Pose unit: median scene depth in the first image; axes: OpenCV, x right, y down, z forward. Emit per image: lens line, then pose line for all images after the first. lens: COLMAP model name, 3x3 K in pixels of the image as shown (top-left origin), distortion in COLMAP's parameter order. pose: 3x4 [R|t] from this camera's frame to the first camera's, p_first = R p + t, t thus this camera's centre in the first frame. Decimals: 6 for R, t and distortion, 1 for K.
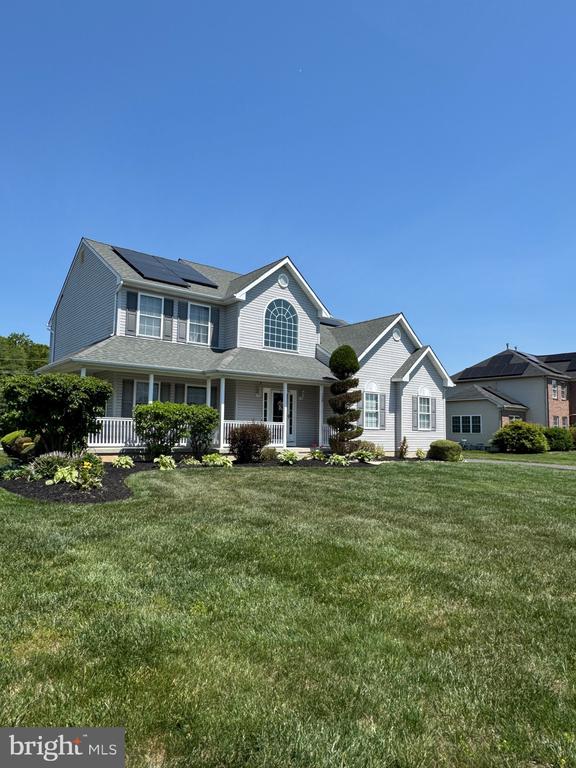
lens RADIAL K [[495.7, 0, 290.2], [0, 495.7, 385.5], [0, 0, 1]] dist [-0.041693, -0.000136]
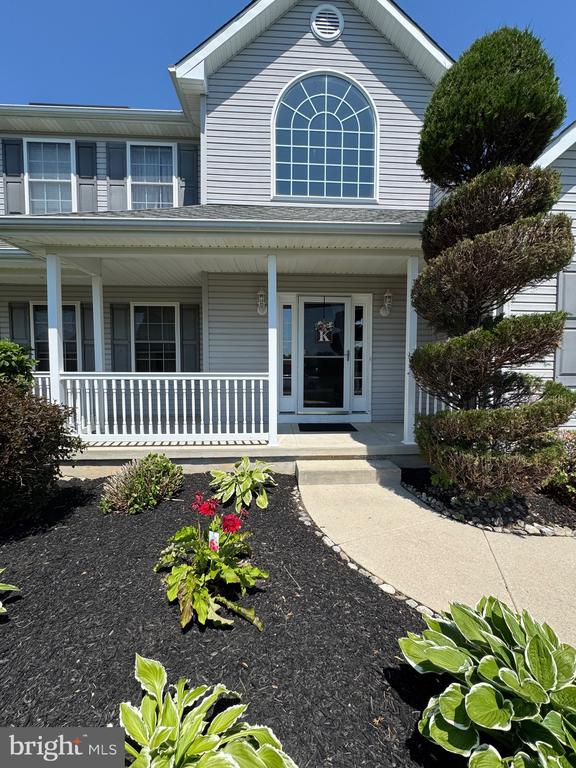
lens RADIAL K [[308.9, 0, 284.3], [0, 308.9, 385.3], [0, 0, 1]] dist [-0.008321, 0.000458]
pose [[0.810575, 0.014739, -0.585450, 0.111115], [0.067652, 0.990634, 0.118606, 0.052550], [0.581715, -0.135746, 0.801986, 0.750032]]
